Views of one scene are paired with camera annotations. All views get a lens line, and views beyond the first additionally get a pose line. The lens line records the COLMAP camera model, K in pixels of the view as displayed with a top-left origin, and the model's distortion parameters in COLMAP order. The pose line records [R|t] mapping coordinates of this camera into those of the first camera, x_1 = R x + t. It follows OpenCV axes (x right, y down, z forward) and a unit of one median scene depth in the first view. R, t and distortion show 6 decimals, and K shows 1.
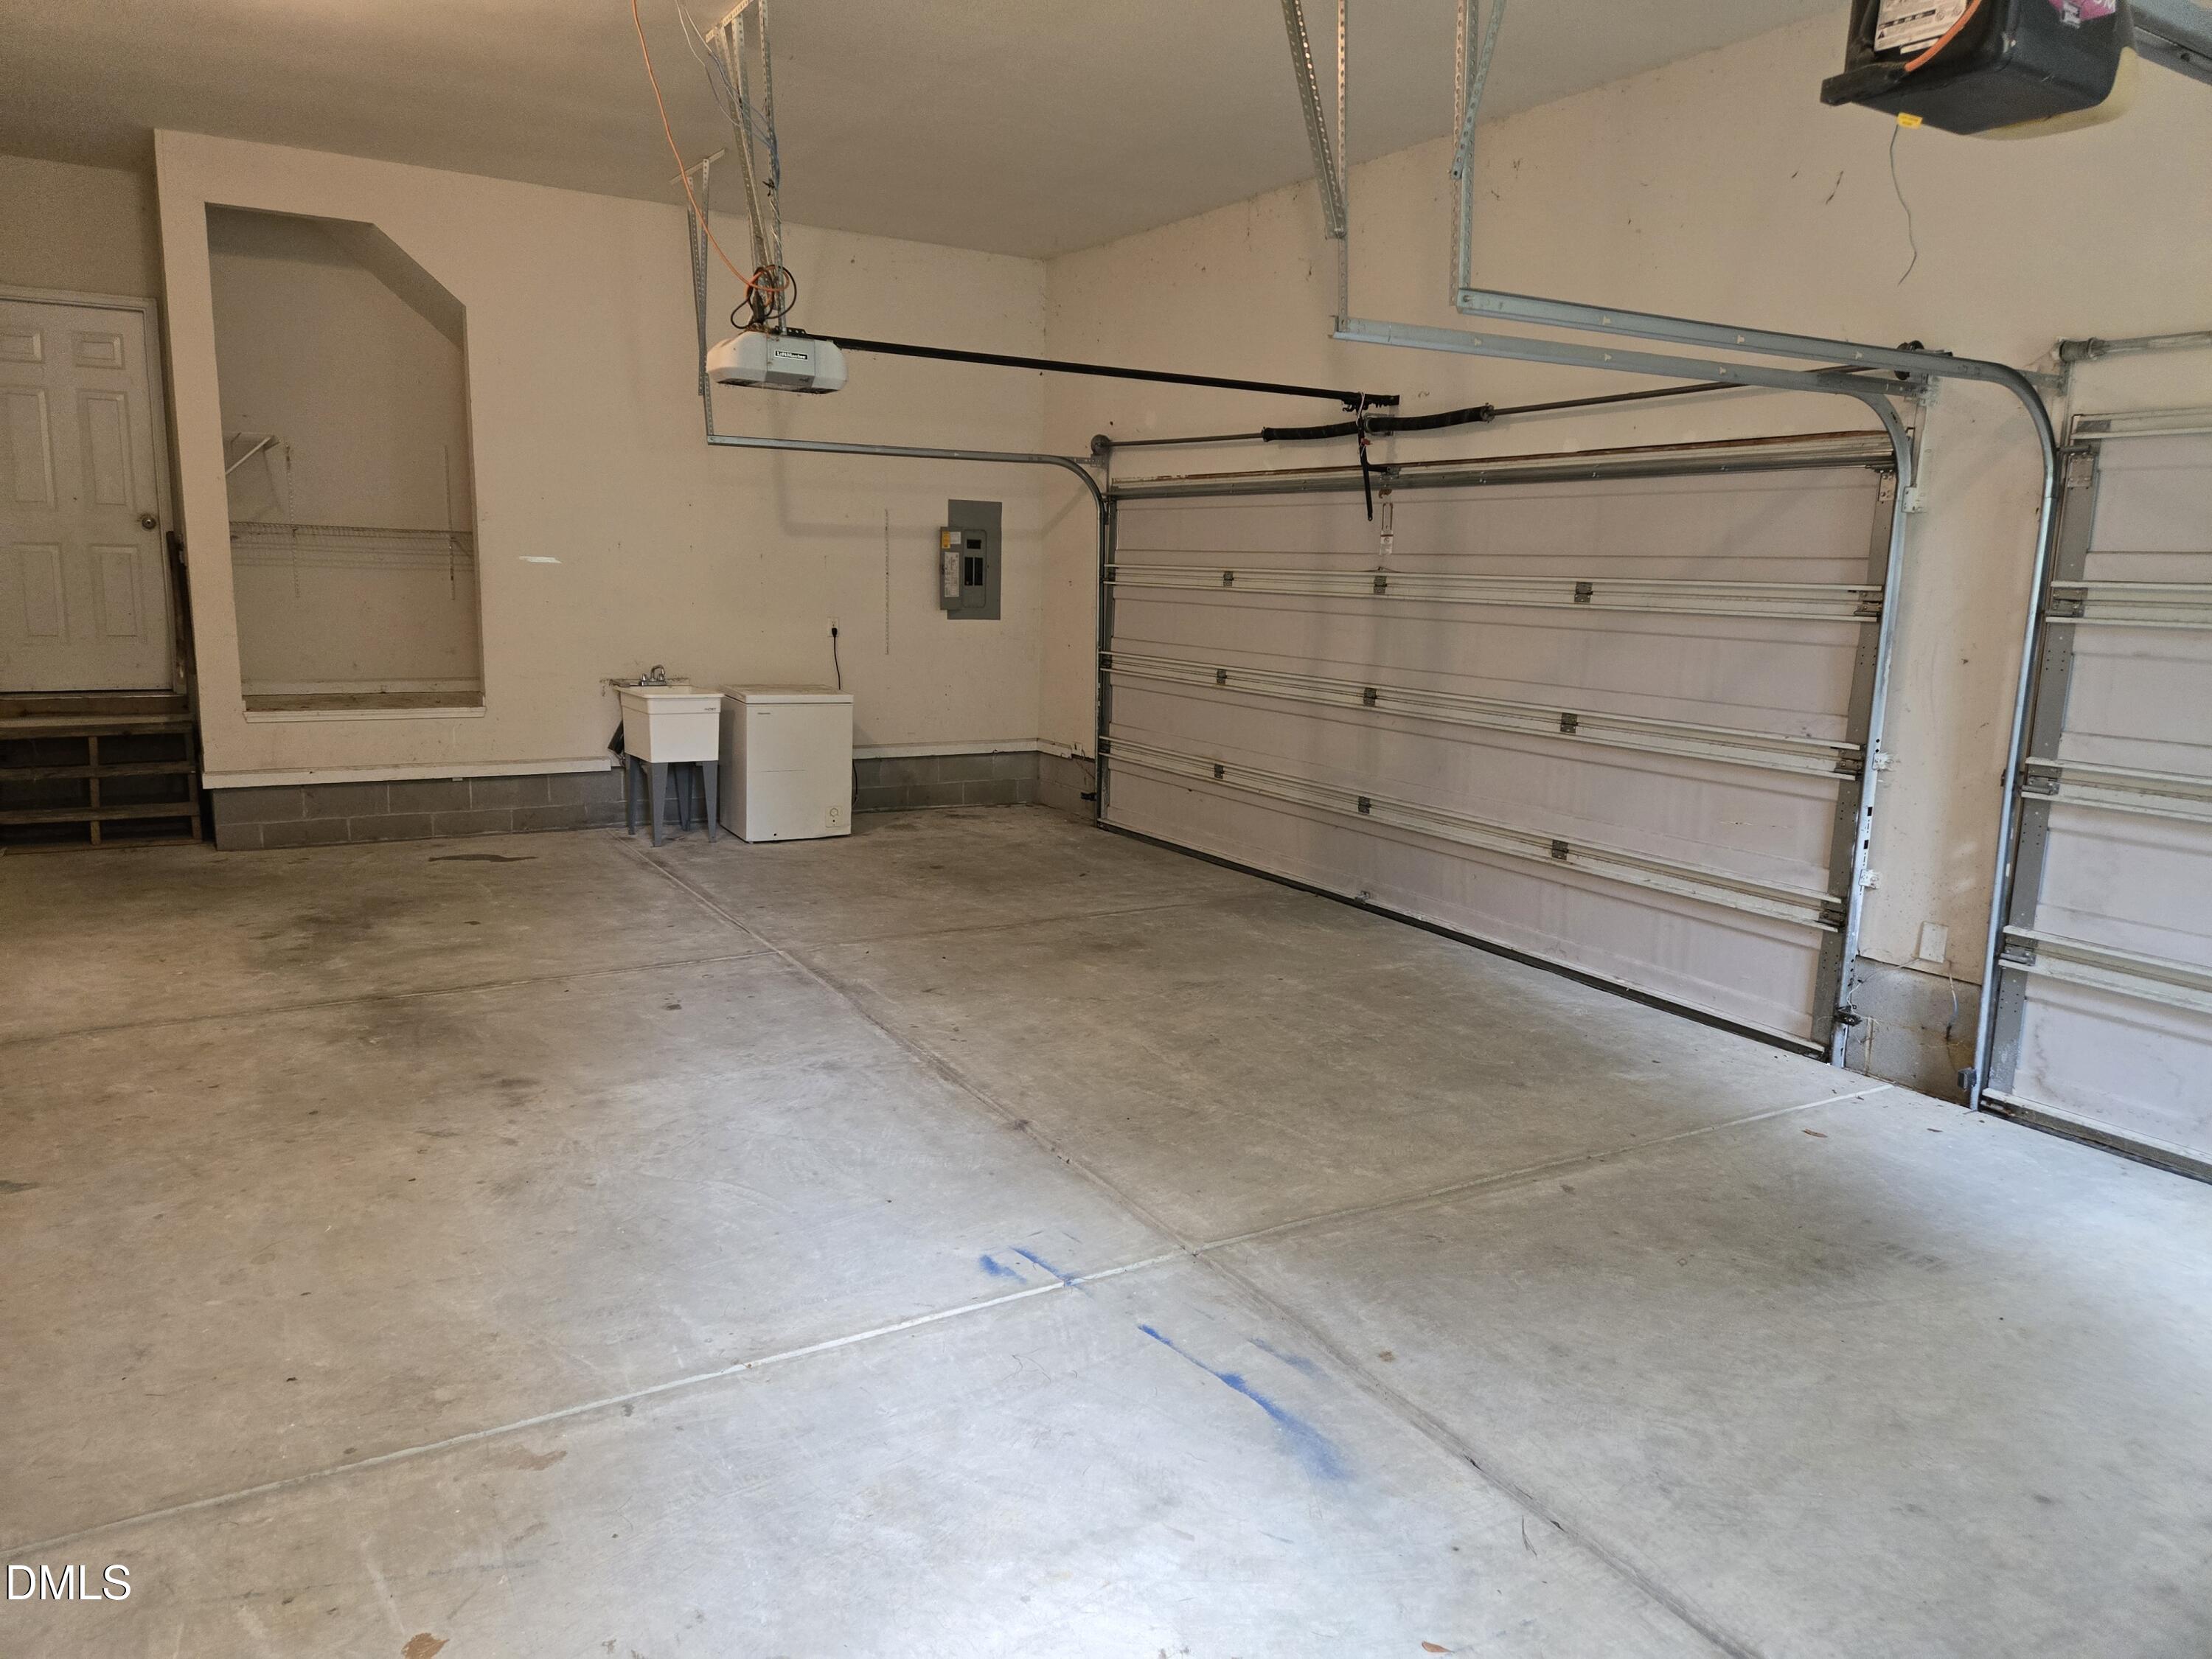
lens RADIAL K [[1485.4, 0, 1088.7], [0, 1485.4, 835.9], [0, 0, 1]] dist [0.119254, -0.129912]
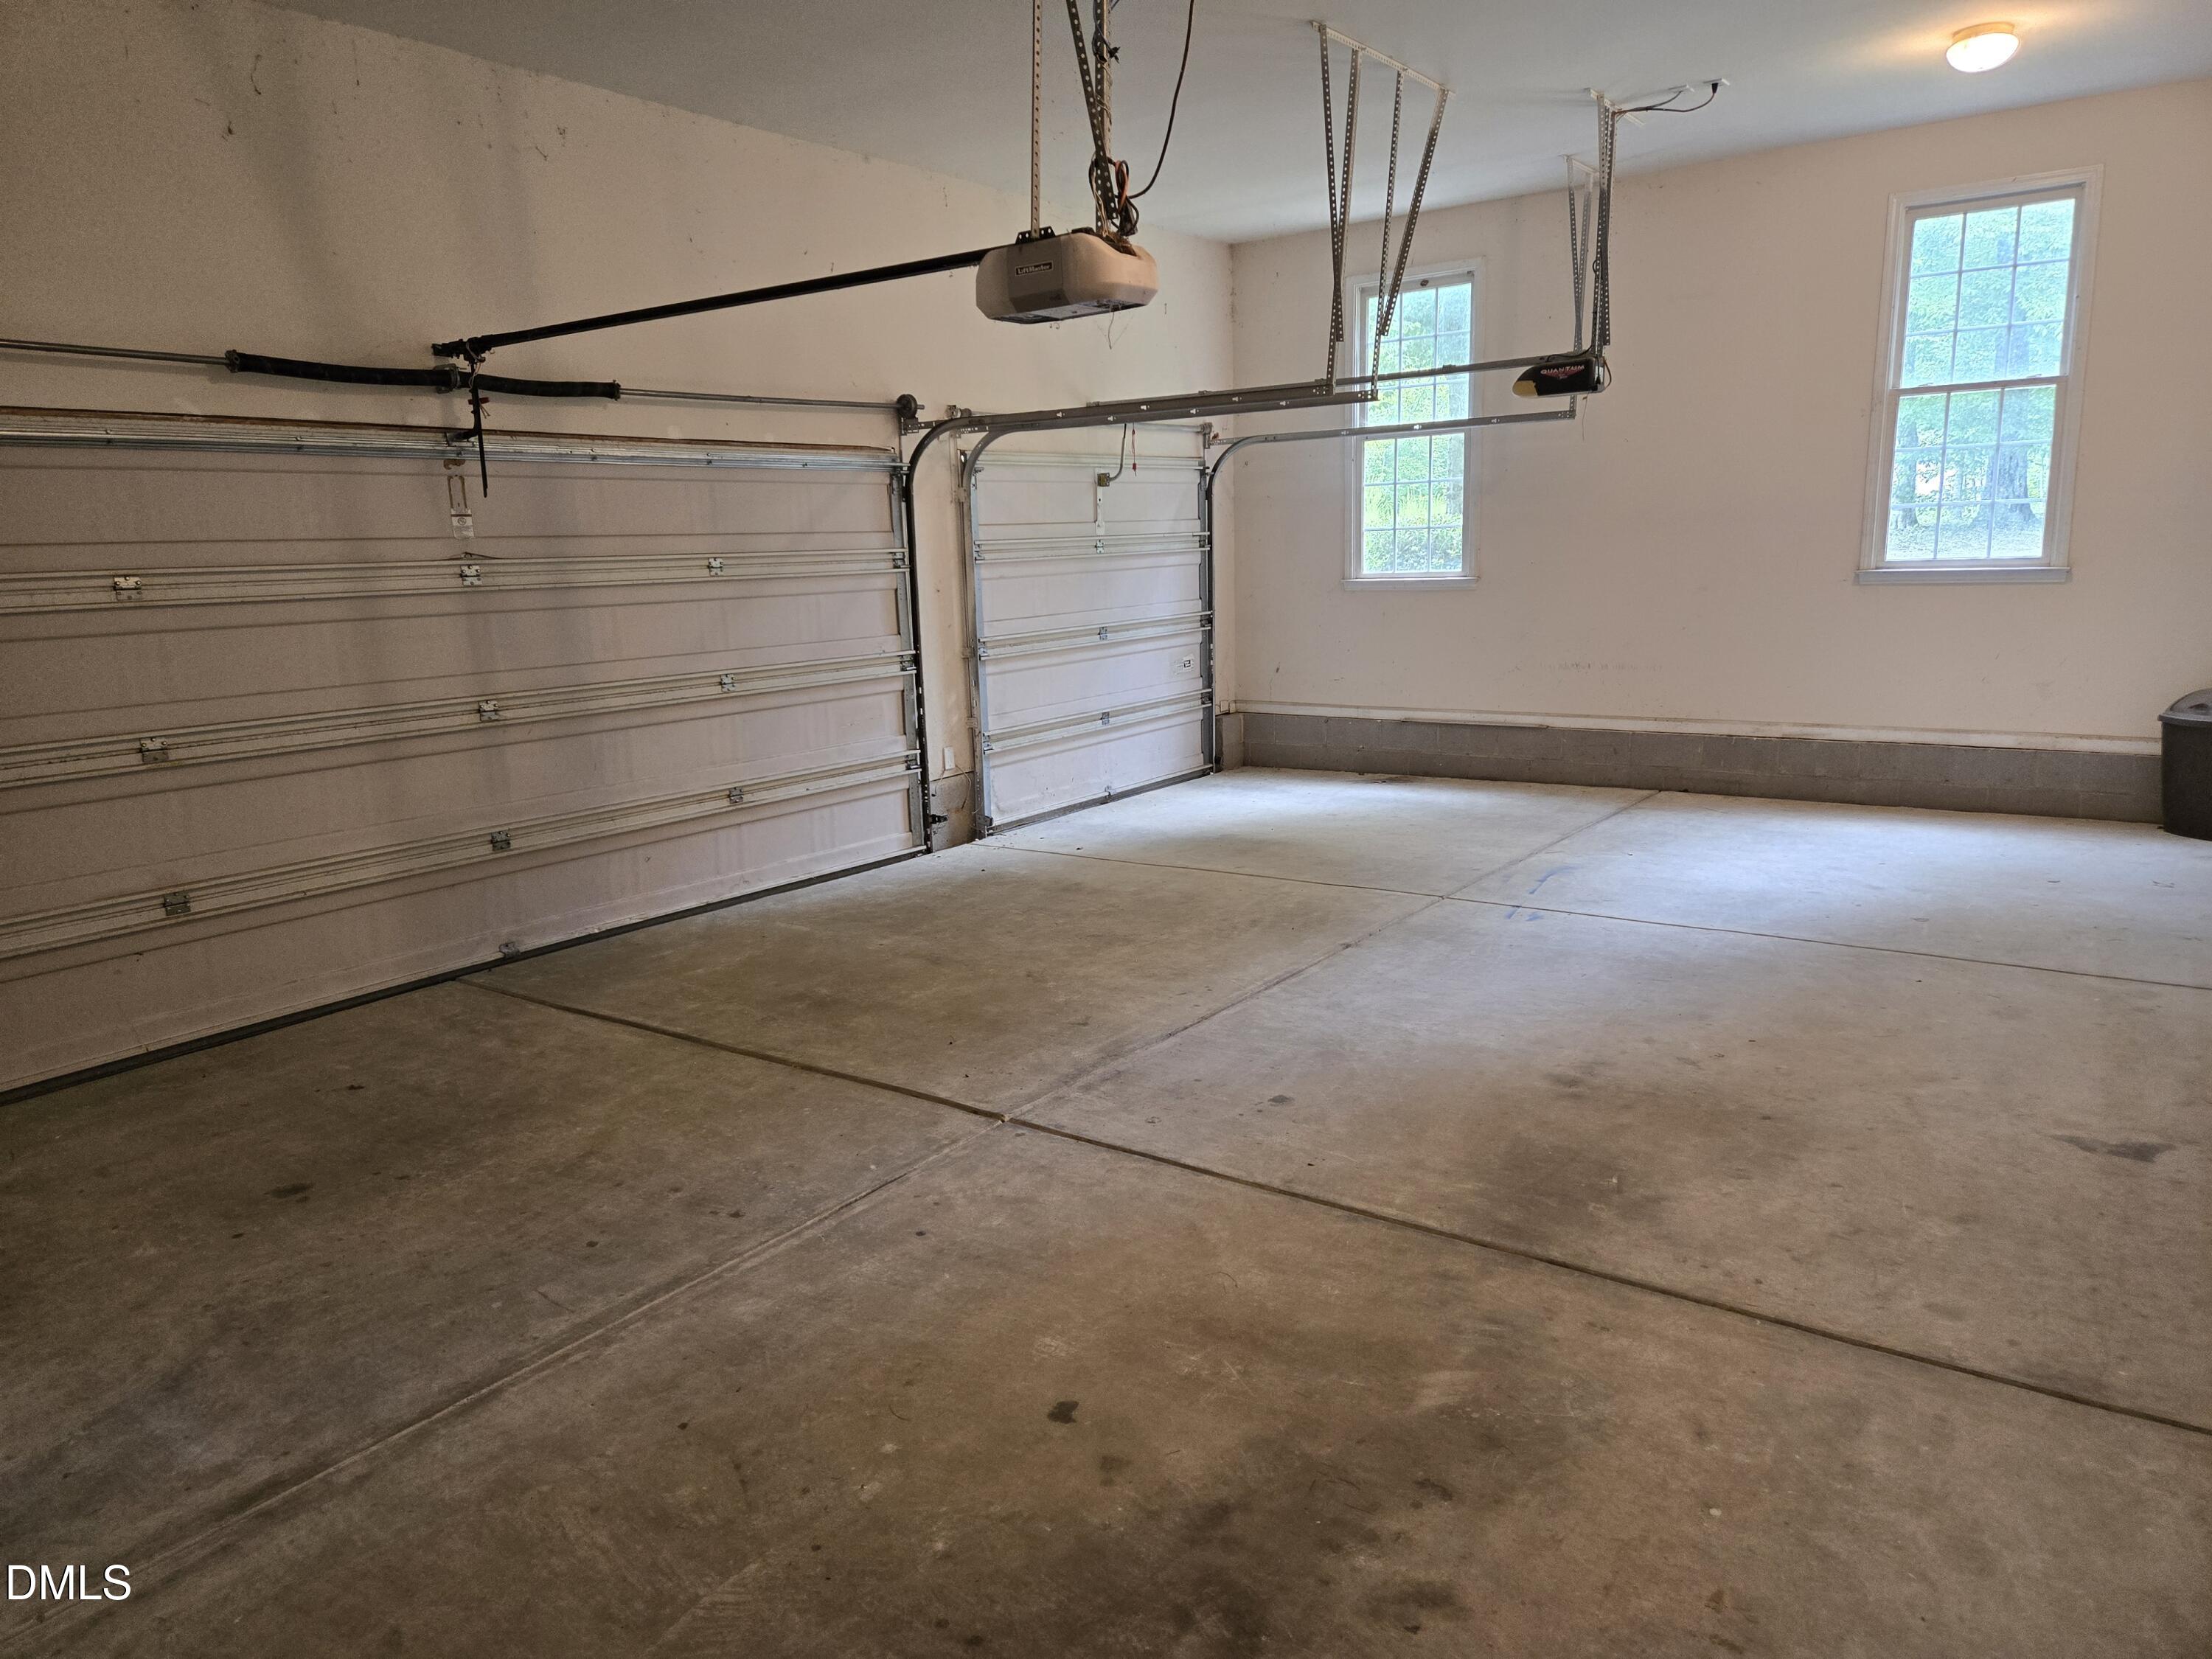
lens RADIAL K [[1485.4, 0, 1088.7], [0, 1485.4, 835.9], [0, 0, 1]] dist [0.119254, -0.129912]
pose [[-0.395825, -0.191787, 0.898076, -0.905238], [0.190033, 0.939674, 0.284428, -0.259547], [-0.898448, 0.283248, -0.335501, 1.287959]]
